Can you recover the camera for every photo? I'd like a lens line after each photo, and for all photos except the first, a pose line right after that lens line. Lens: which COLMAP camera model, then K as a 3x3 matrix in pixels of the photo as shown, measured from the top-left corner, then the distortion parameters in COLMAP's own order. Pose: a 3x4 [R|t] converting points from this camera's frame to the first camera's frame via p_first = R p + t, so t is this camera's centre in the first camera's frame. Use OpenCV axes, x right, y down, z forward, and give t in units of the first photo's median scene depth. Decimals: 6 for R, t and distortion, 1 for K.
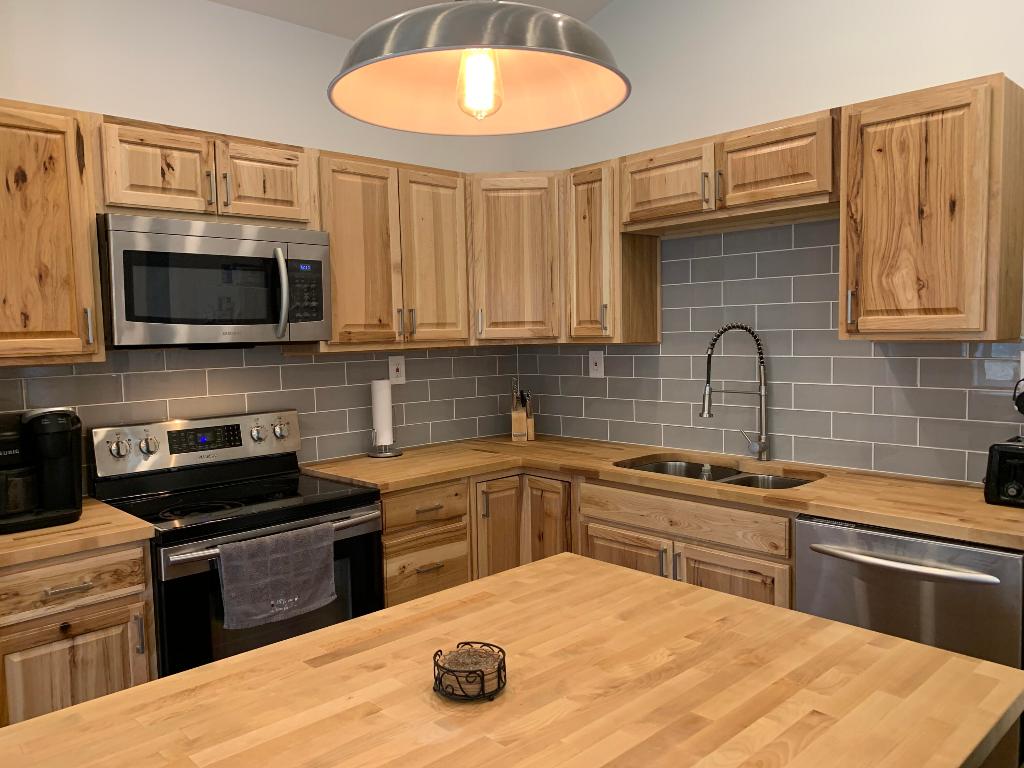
lens RADIAL K [[792.4, 0, 510.5], [0, 792.4, 386.6], [0, 0, 1]] dist [0.031139, -0.033477]
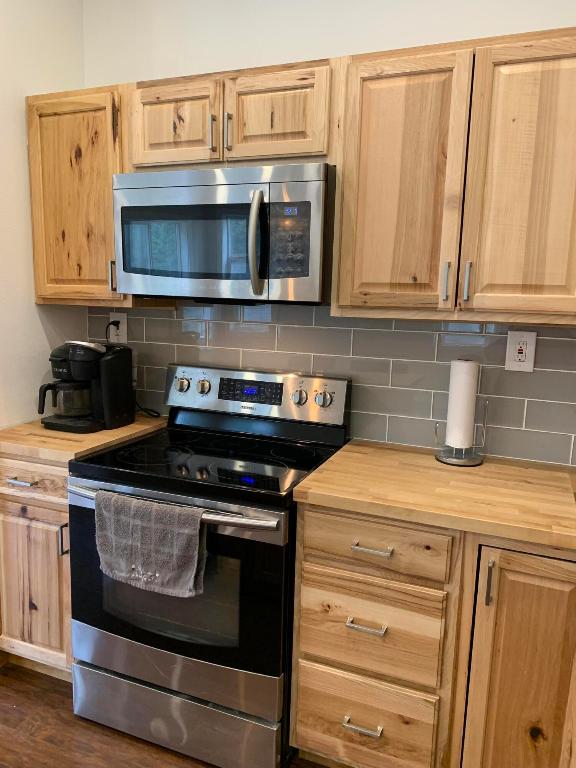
lens RADIAL K [[594.3, 0, 286.5], [0, 594.3, 384.0], [0, 0, 1]] dist [0.031139, -0.033477]
pose [[0.389941, 0.176966, -0.903675, 0.373880], [-0.100997, 0.983659, 0.149048, -0.071377], [0.915285, 0.033148, 0.401442, 0.831146]]
